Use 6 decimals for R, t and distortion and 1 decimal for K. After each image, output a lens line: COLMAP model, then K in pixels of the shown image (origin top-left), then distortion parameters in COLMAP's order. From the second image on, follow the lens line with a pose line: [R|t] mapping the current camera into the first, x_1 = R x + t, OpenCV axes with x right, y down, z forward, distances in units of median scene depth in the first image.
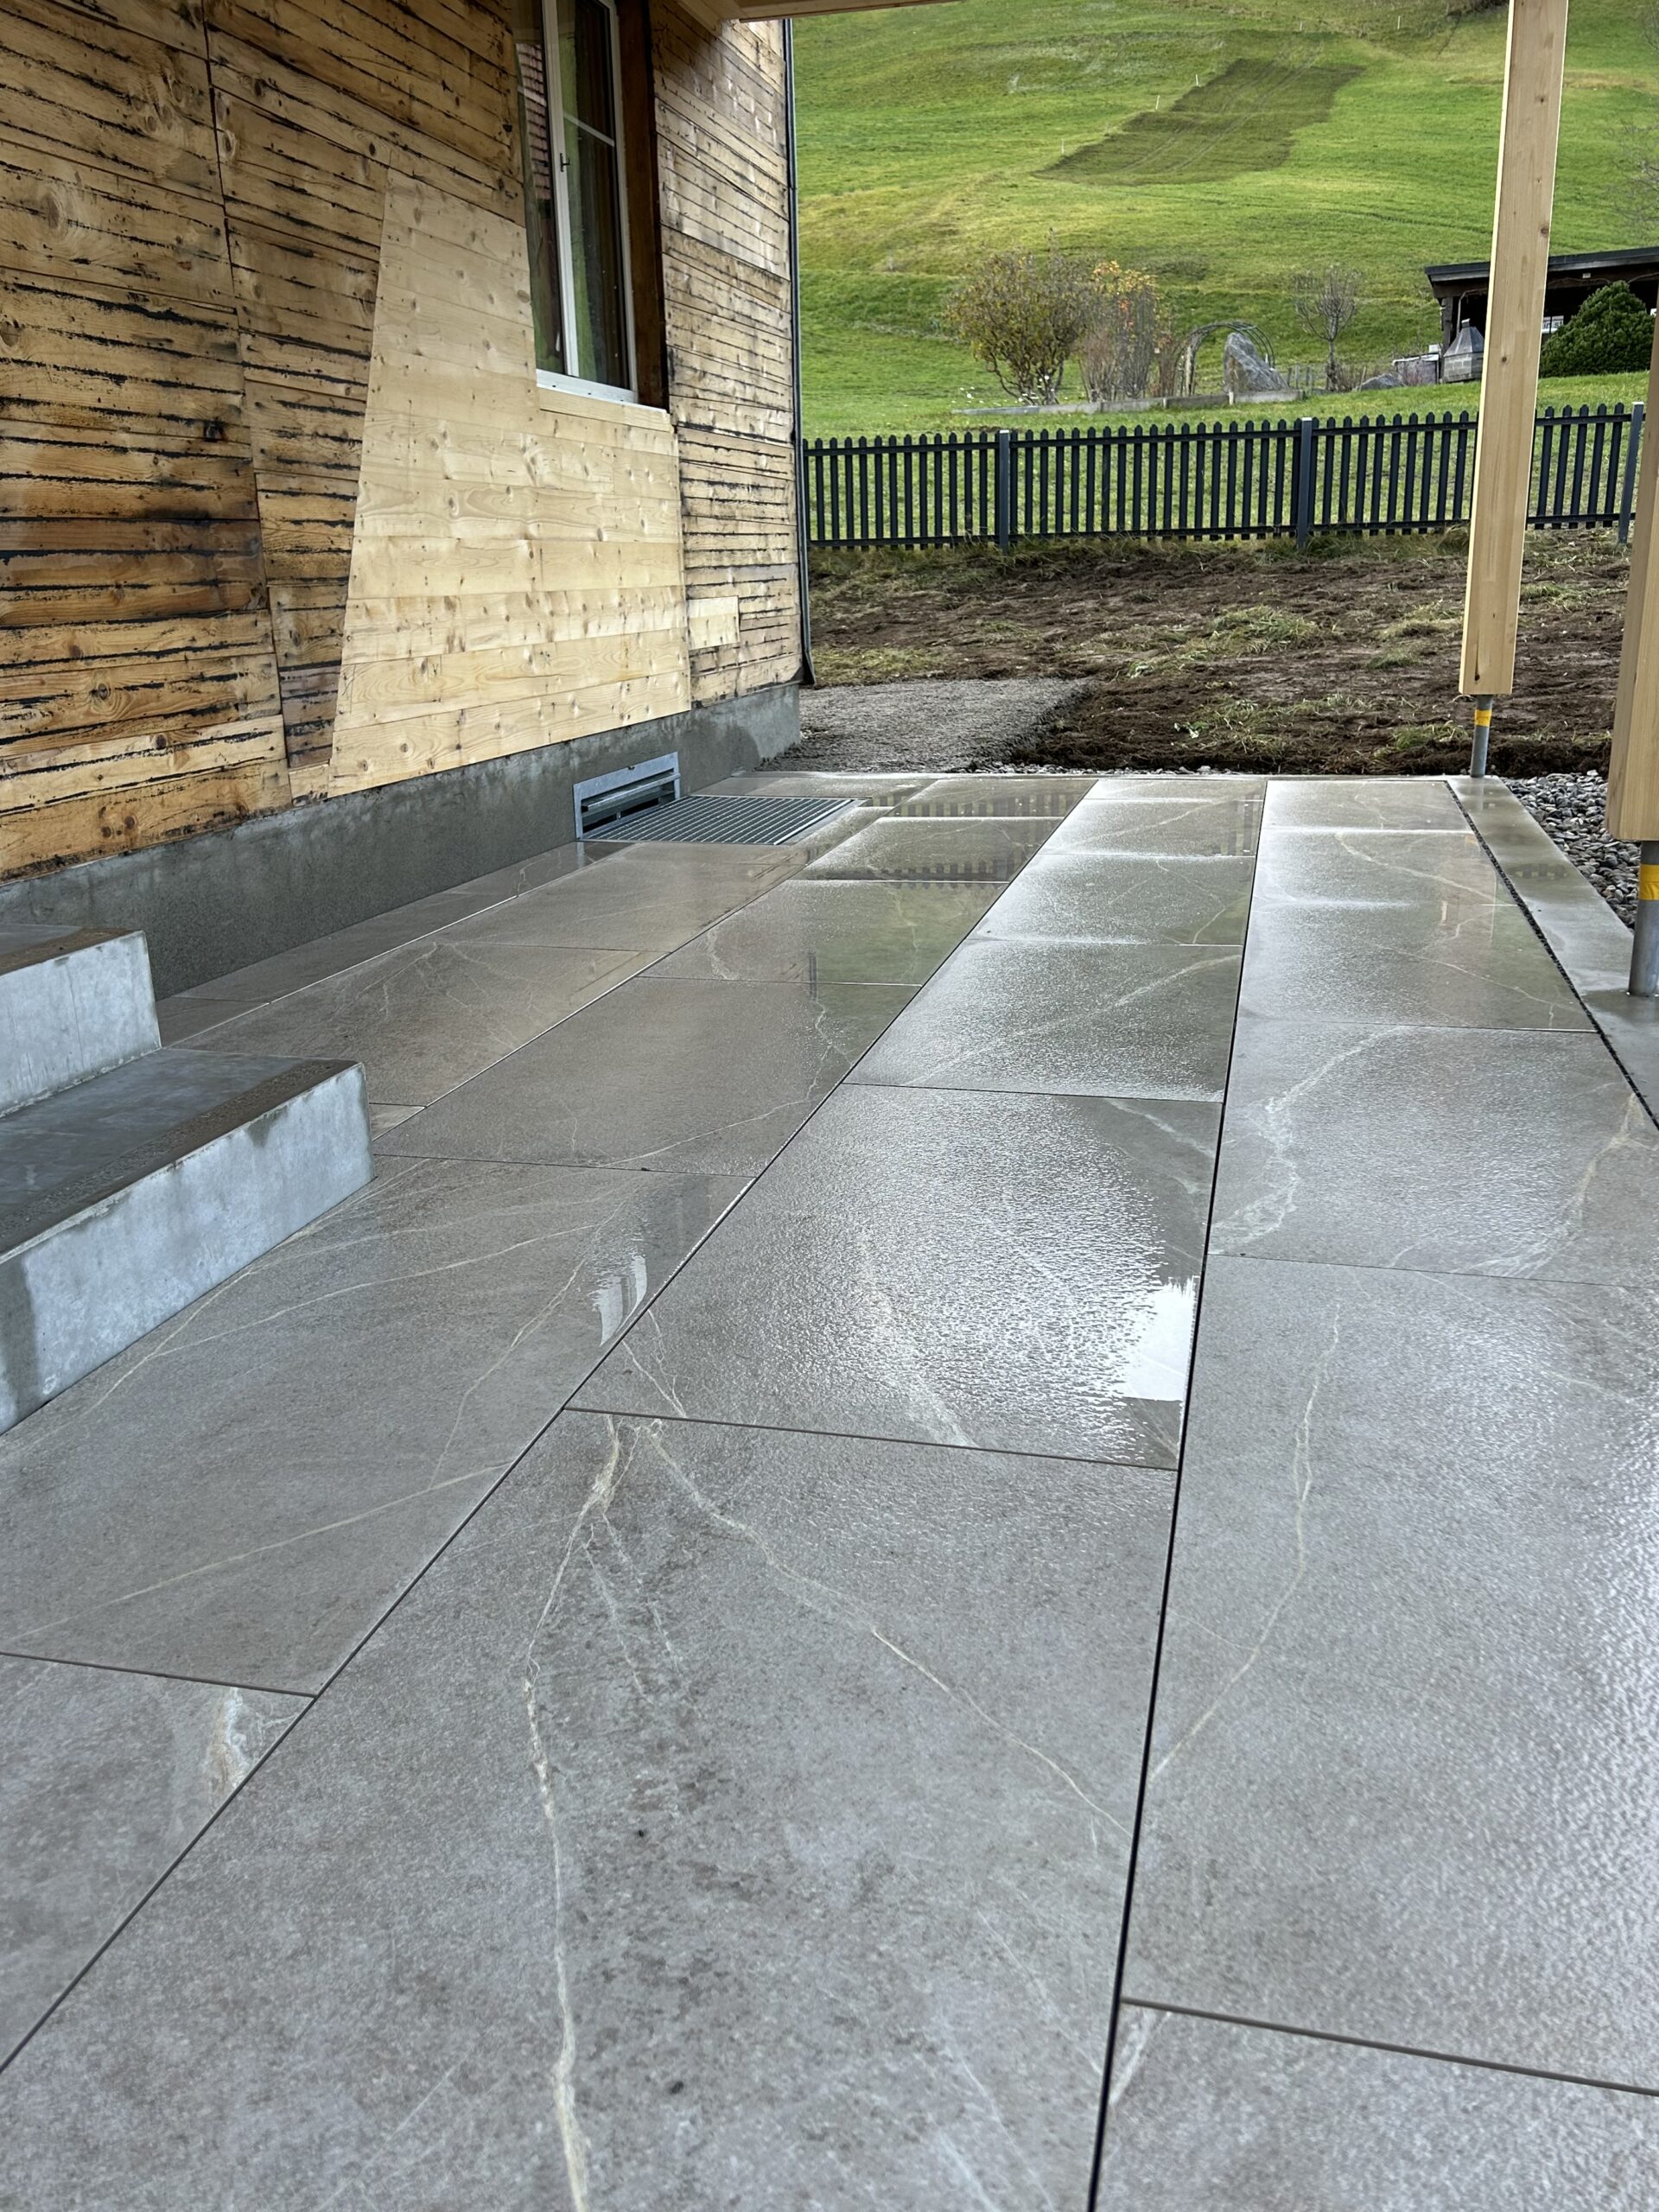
lens RADIAL K [[1869.3, 0, 931.3], [0, 1869.3, 1144.1], [0, 0, 1]] dist [-0.008818, 0.024755]
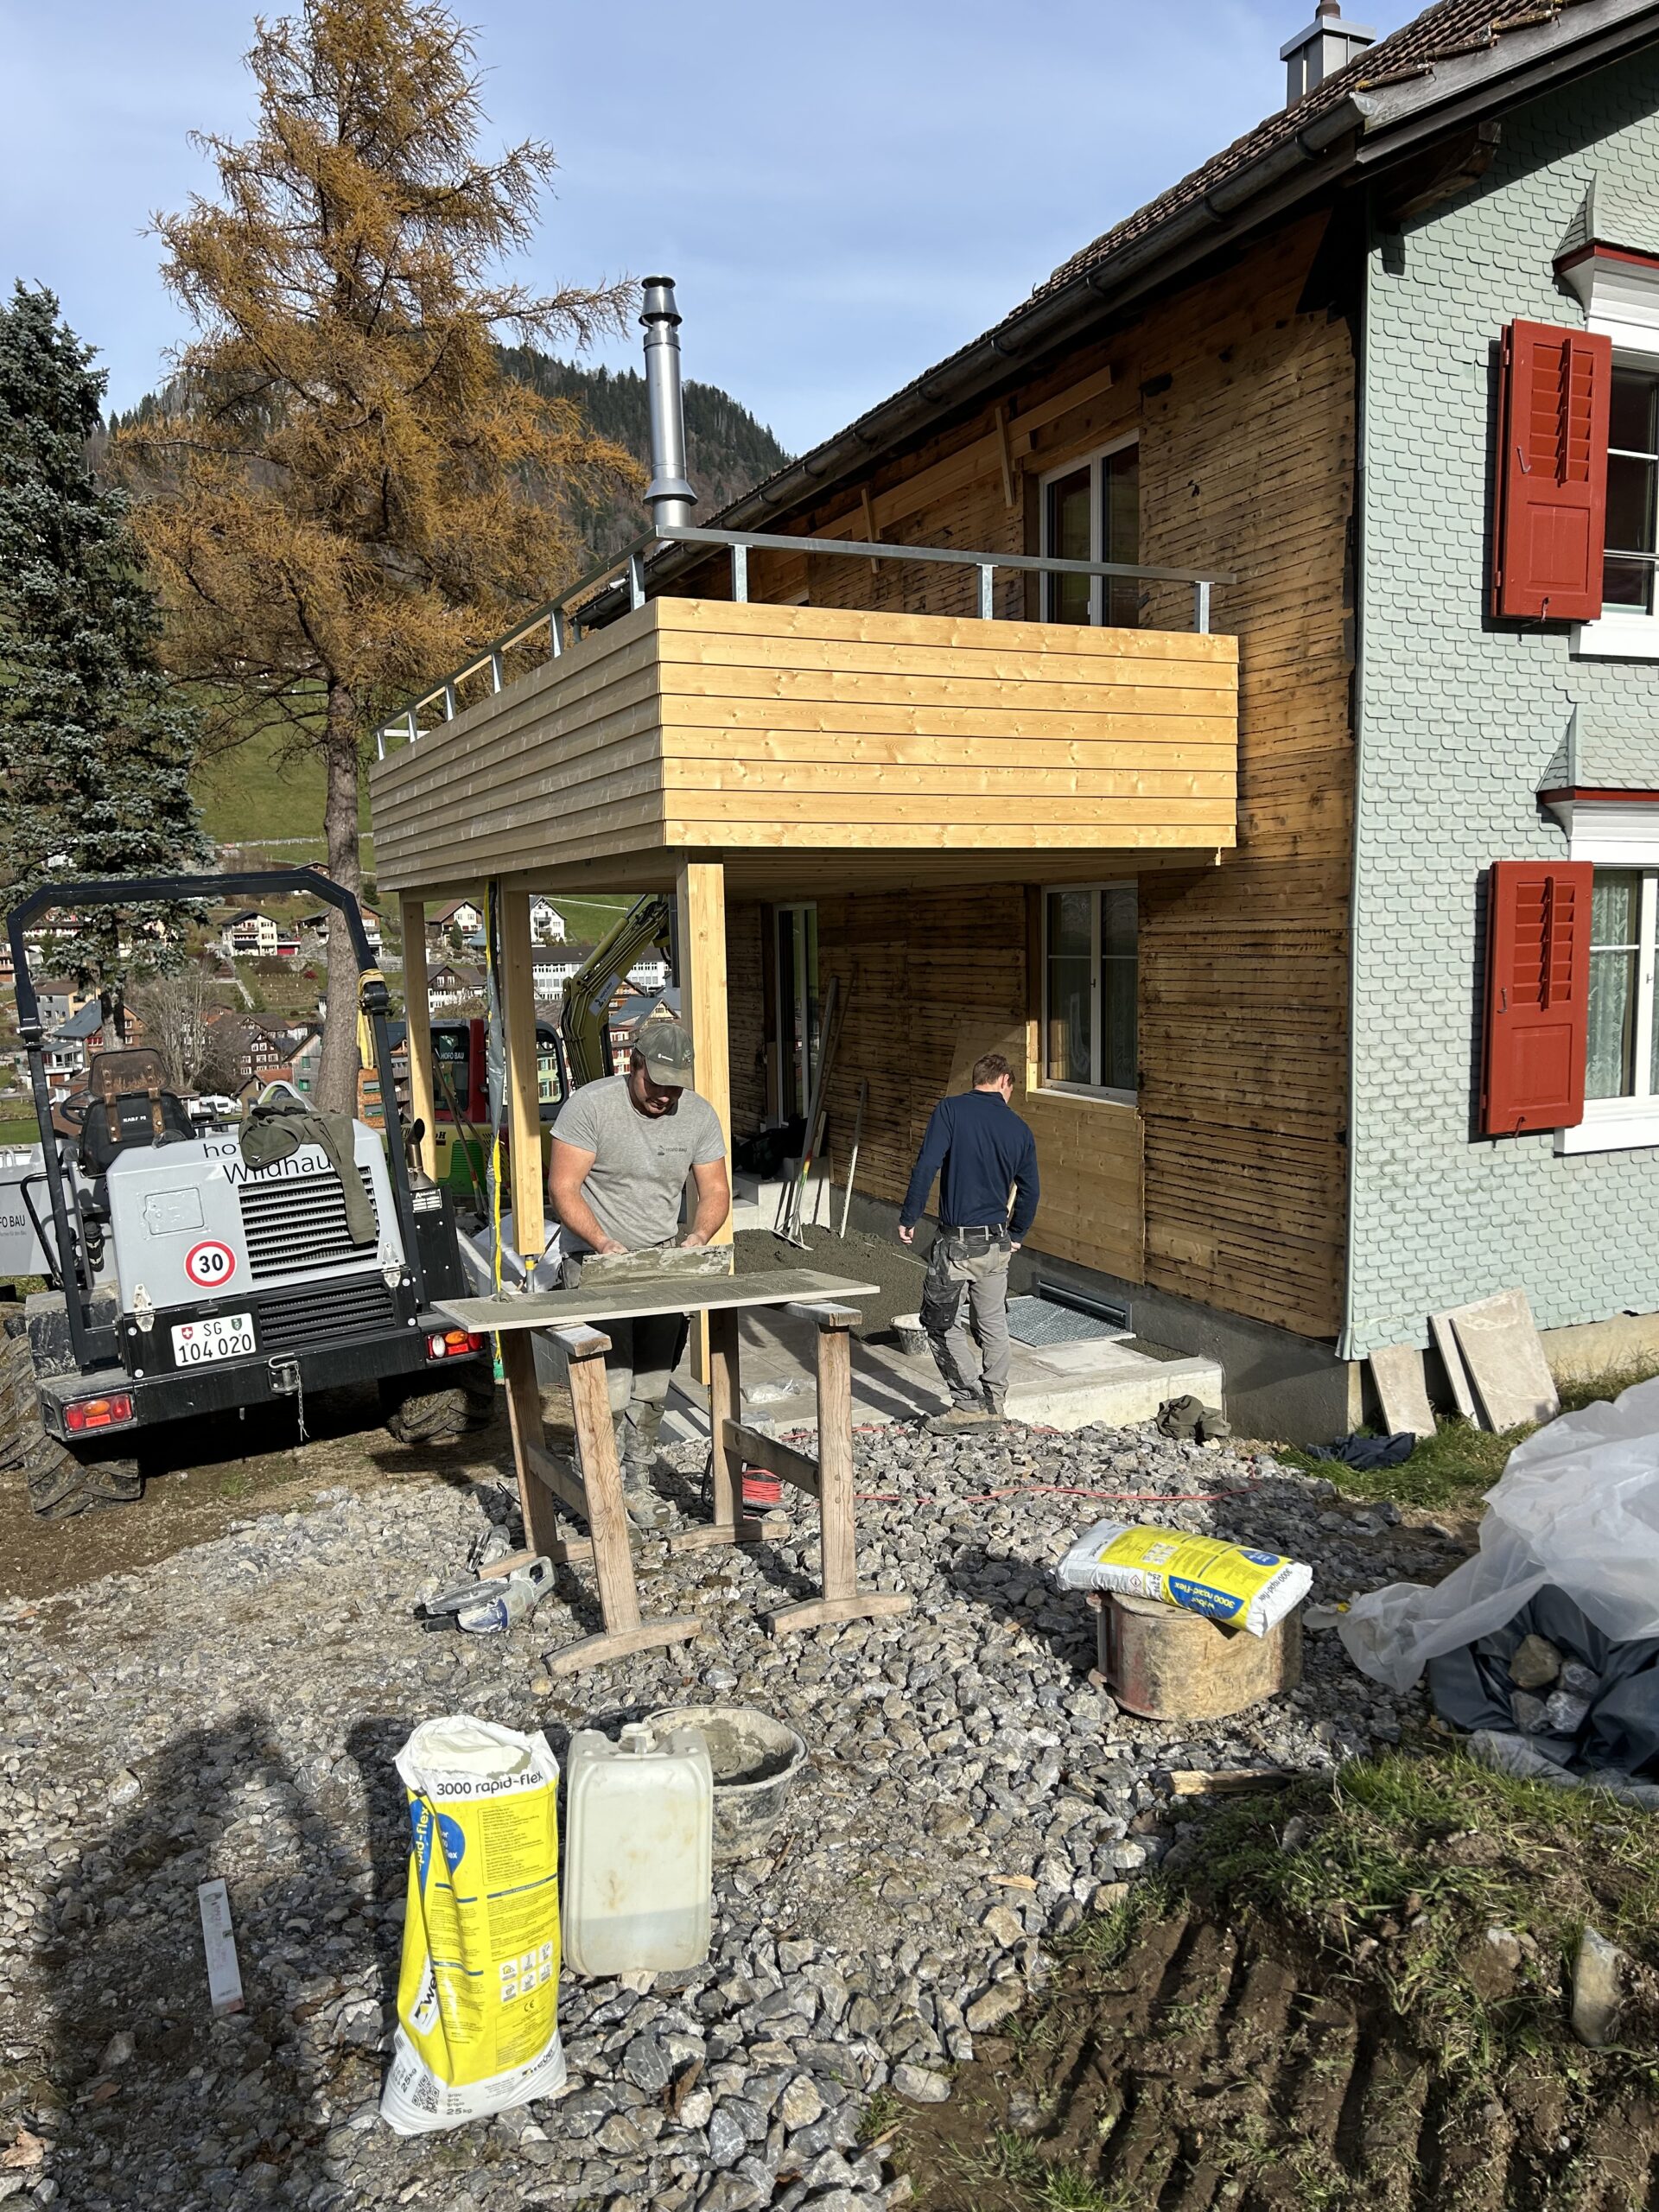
lens RADIAL K [[1653.8, 0, 845.6], [0, 1653.8, 1116.0], [0, 0, 1]] dist [0.050894, -0.050812]
pose [[-0.811703, 0.087634, -0.577459, 1.435402], [-0.153355, 0.922015, 0.355487, -1.368442], [0.563578, 0.377106, -0.734963, 3.062623]]
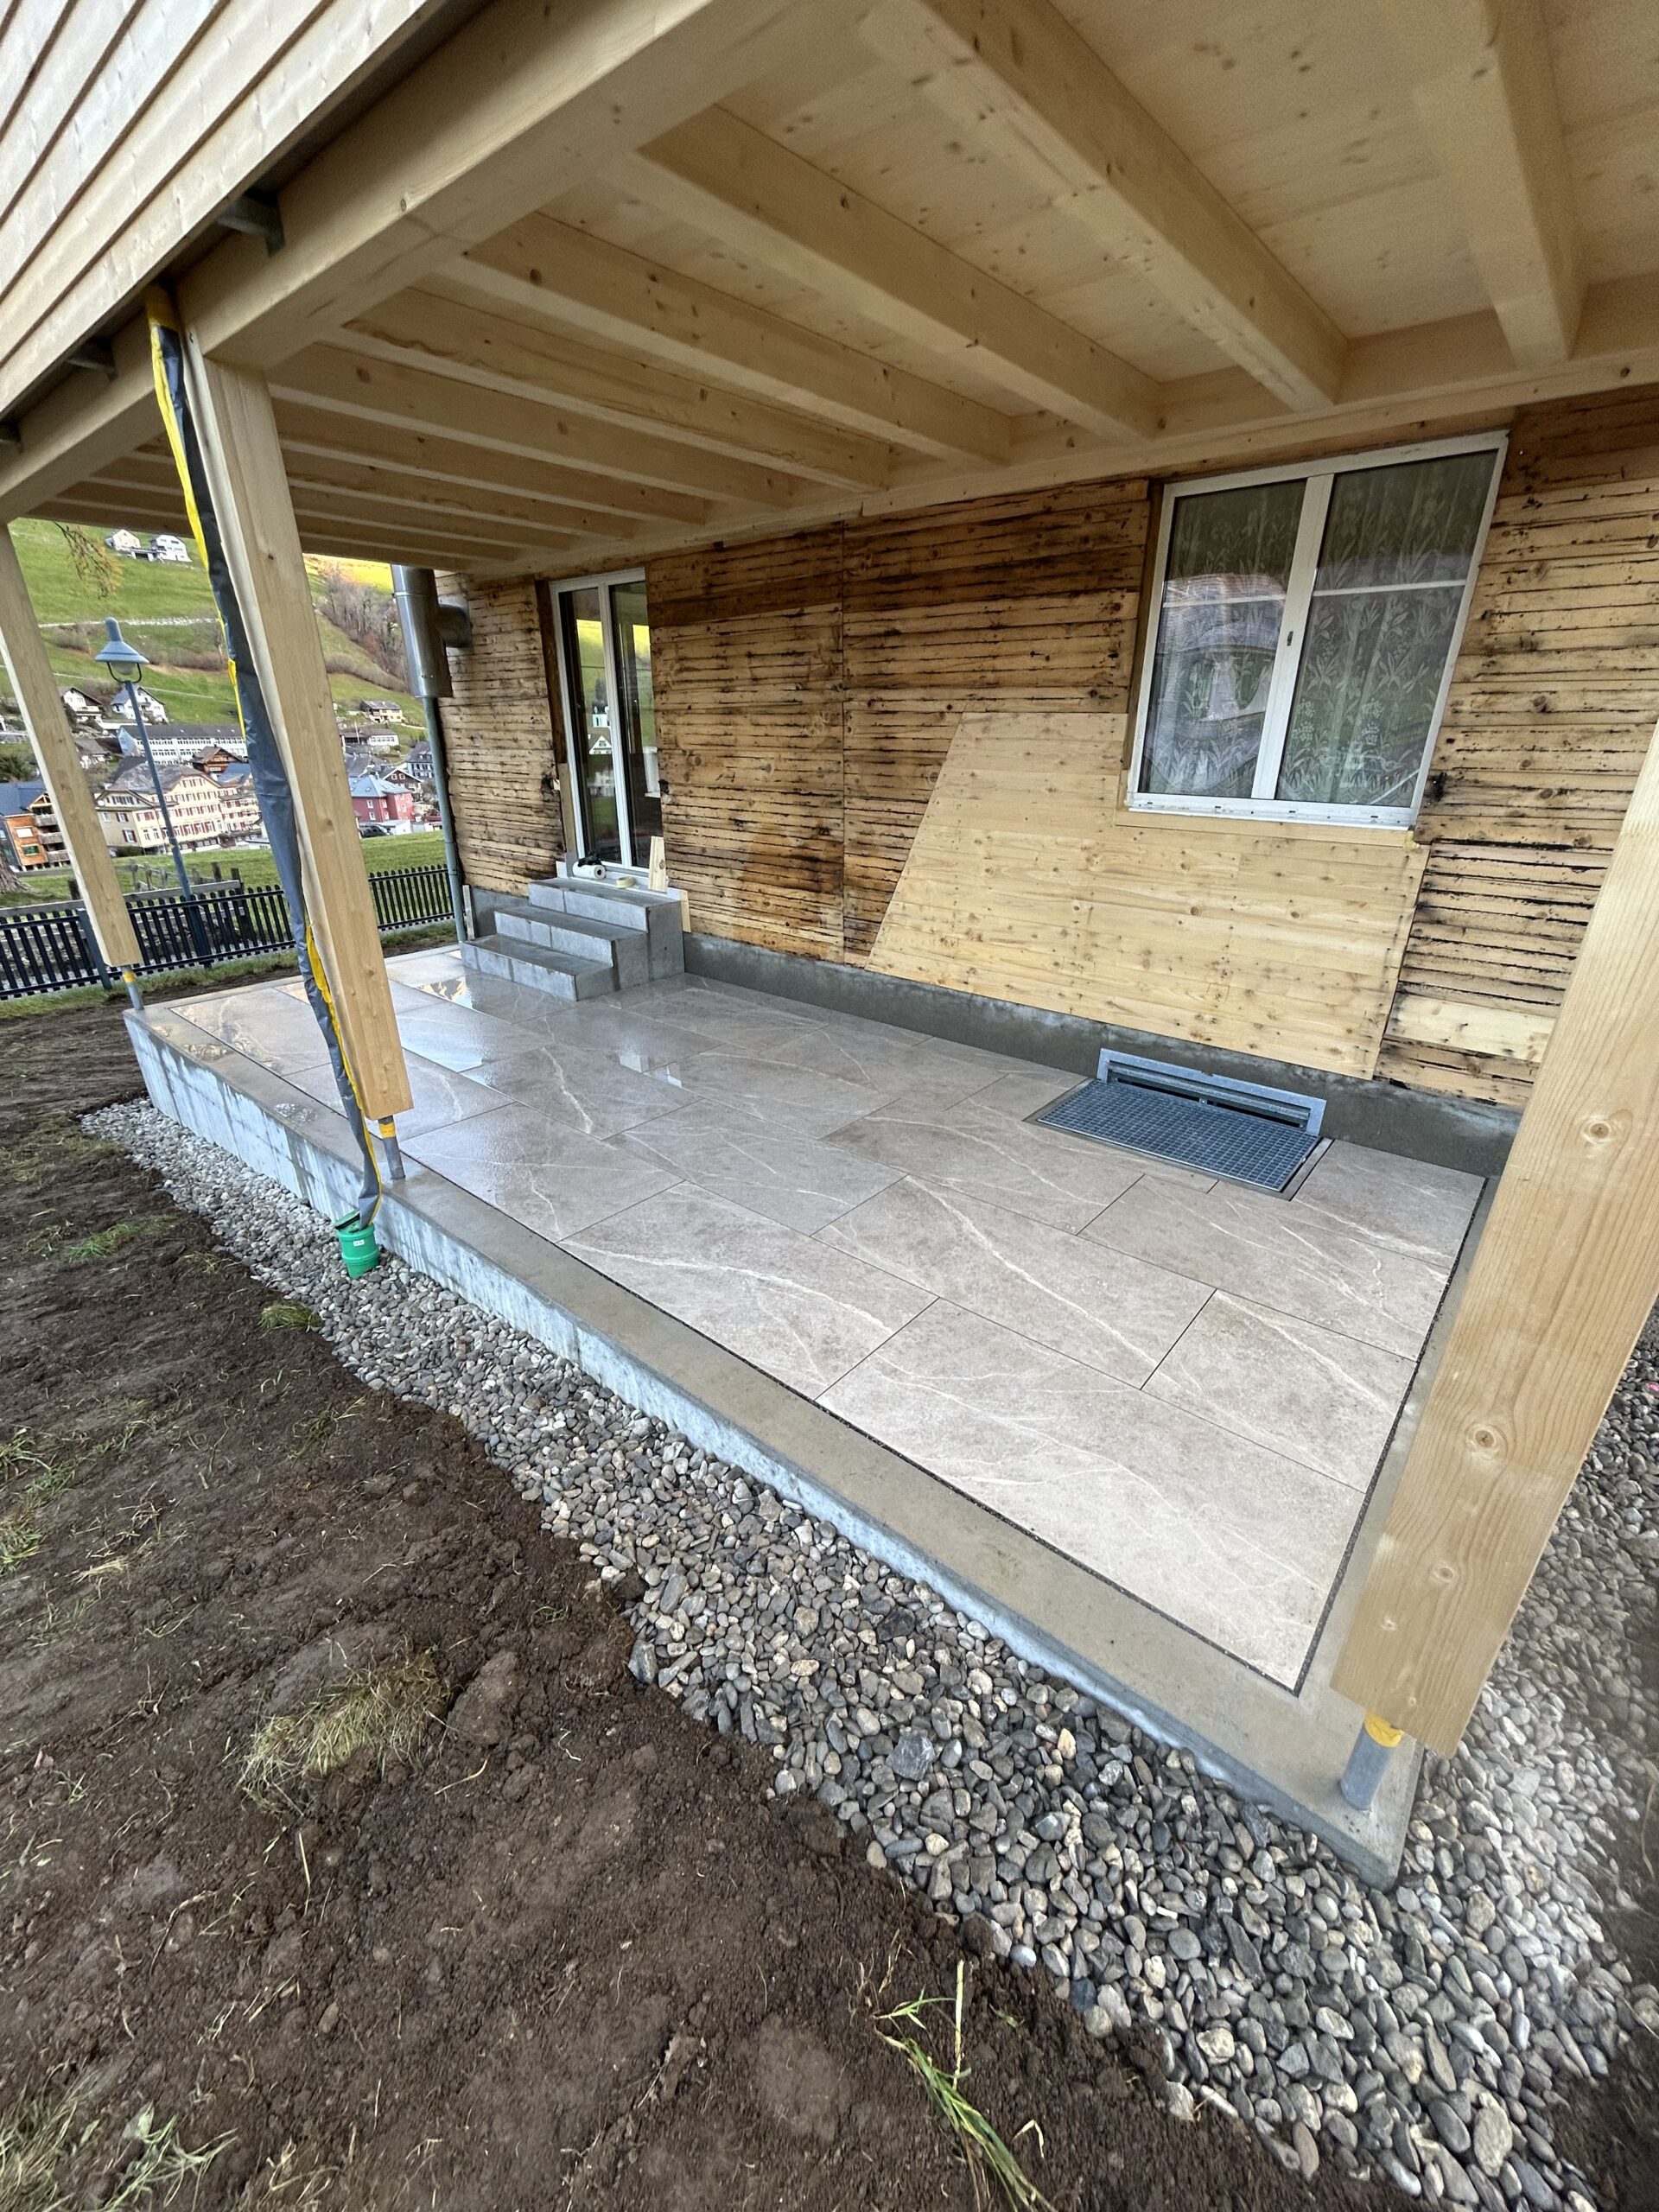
lens RADIAL K [[888.7, 0, 835.8], [0, 888.7, 1108.7], [0, 0, 1]] dist [-0.002624, 0.000998]
pose [[-0.486579, 0.355864, -0.797873, 0.800139], [-0.264083, 0.810642, 0.522609, -0.704626], [0.832767, 0.464995, -0.300464, 1.514996]]
